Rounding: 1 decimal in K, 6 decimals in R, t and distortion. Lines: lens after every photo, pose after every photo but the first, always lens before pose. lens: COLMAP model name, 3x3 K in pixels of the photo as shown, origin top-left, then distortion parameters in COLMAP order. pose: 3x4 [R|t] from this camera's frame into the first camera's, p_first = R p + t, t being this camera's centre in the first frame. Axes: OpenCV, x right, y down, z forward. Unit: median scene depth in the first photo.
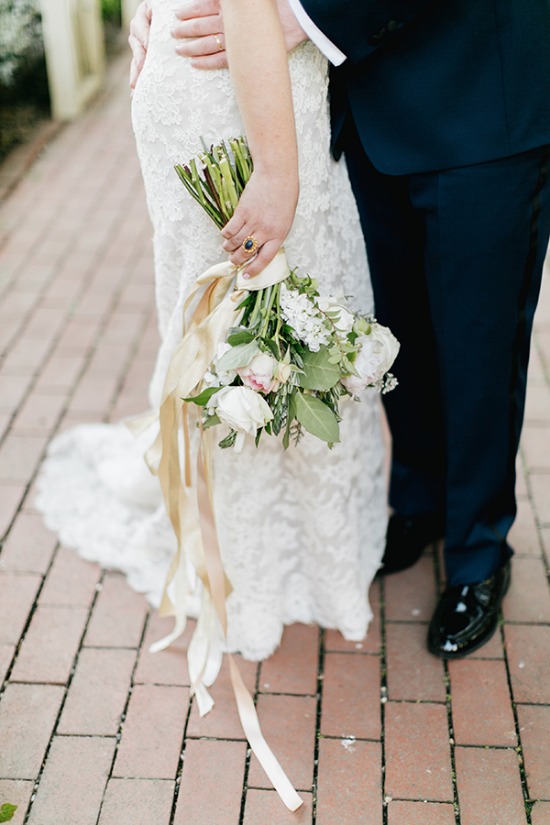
lens RADIAL K [[1194.9, 0, 322.7], [0, 1194.9, 410.4], [0, 0, 1]] dist [0.020478, -0.006541]
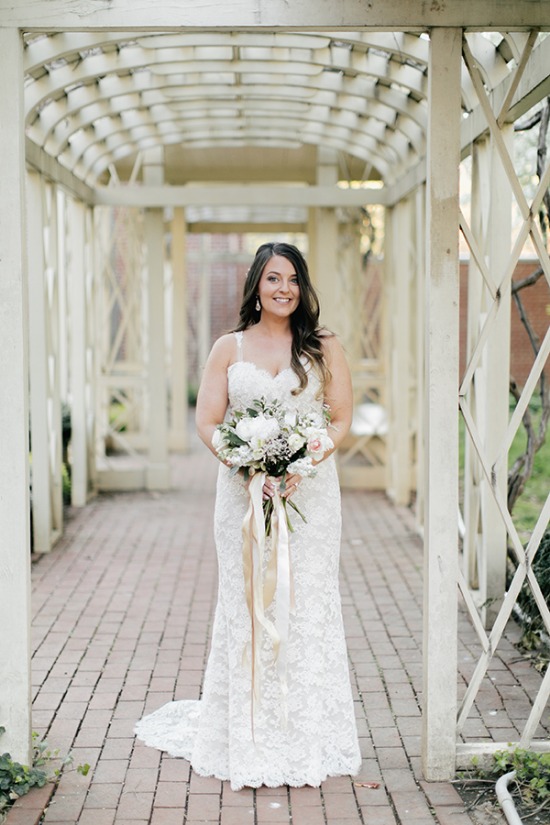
lens RADIAL K [[1256.0, 0, 277.0], [0, 1256.0, 396.8], [0, 0, 1]] dist [0.012843, -0.007497]
pose [[0.998690, 0.001089, 0.051151, -0.024113], [0.020388, 0.908491, -0.417406, 0.608218], [-0.046924, 0.417902, 0.907279, -1.270537]]
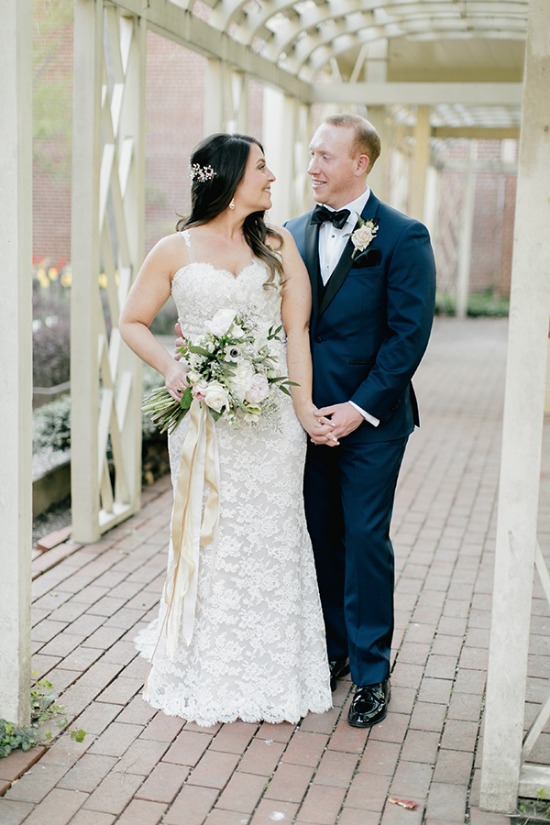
lens RADIAL K [[1180.0, 0, 273.6], [0, 1180.0, 403.7], [0, 0, 1]] dist [0.017680, -0.018353]
pose [[0.979771, 0.065741, -0.189016, 0.321865], [-0.125803, 0.936874, -0.326251, 0.366137], [0.155636, 0.343430, 0.926193, -0.792947]]
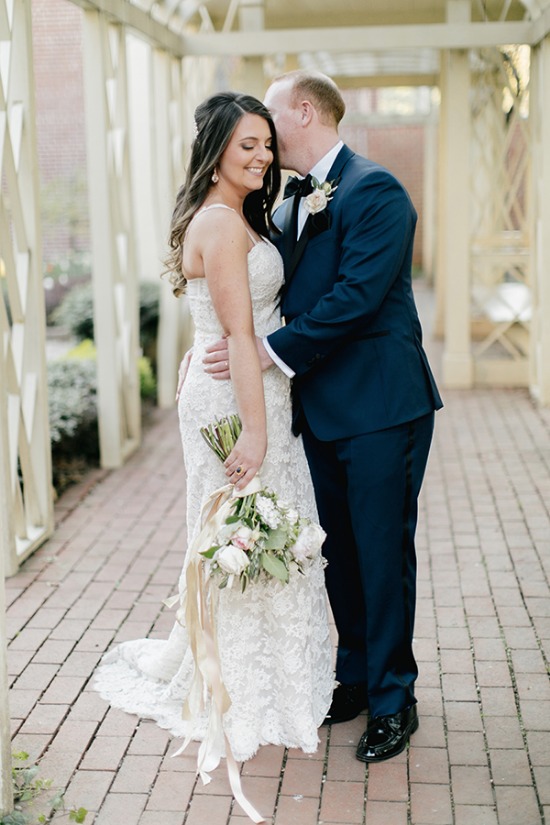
lens RADIAL K [[1307.5, 0, 251.1], [0, 1307.5, 364.5], [0, 0, 1]] dist [-0.014700, 0.103053]
pose [[0.996874, -0.004590, -0.078872, 0.093128], [-0.023521, 0.935799, -0.351748, 0.335248], [0.075423, 0.352503, 0.932766, -0.738138]]
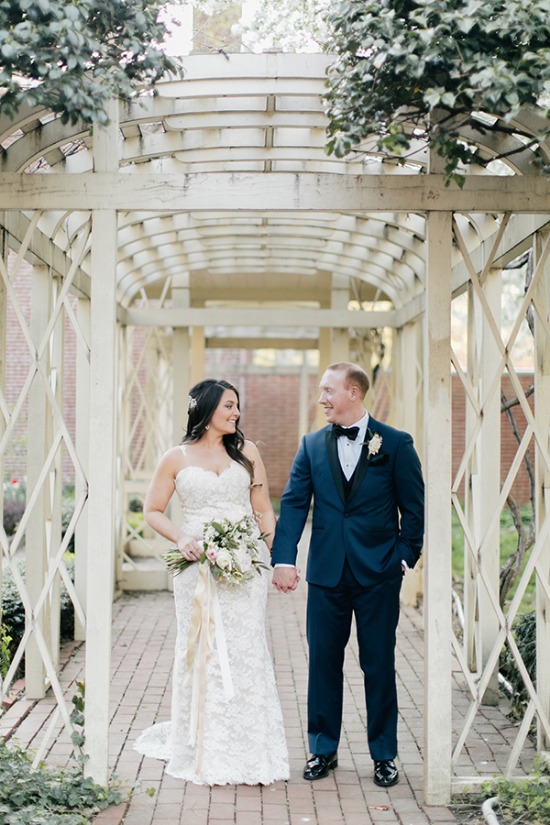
lens RADIAL K [[1315.6, 0, 258.8], [0, 1315.6, 372.8], [0, 0, 1]] dist [0.025456, 0.013278]
pose [[0.999303, 0.015255, 0.034078, -0.119378], [0.004304, 0.859571, -0.510998, 0.937400], [-0.037088, 0.510789, 0.858906, -1.883498]]
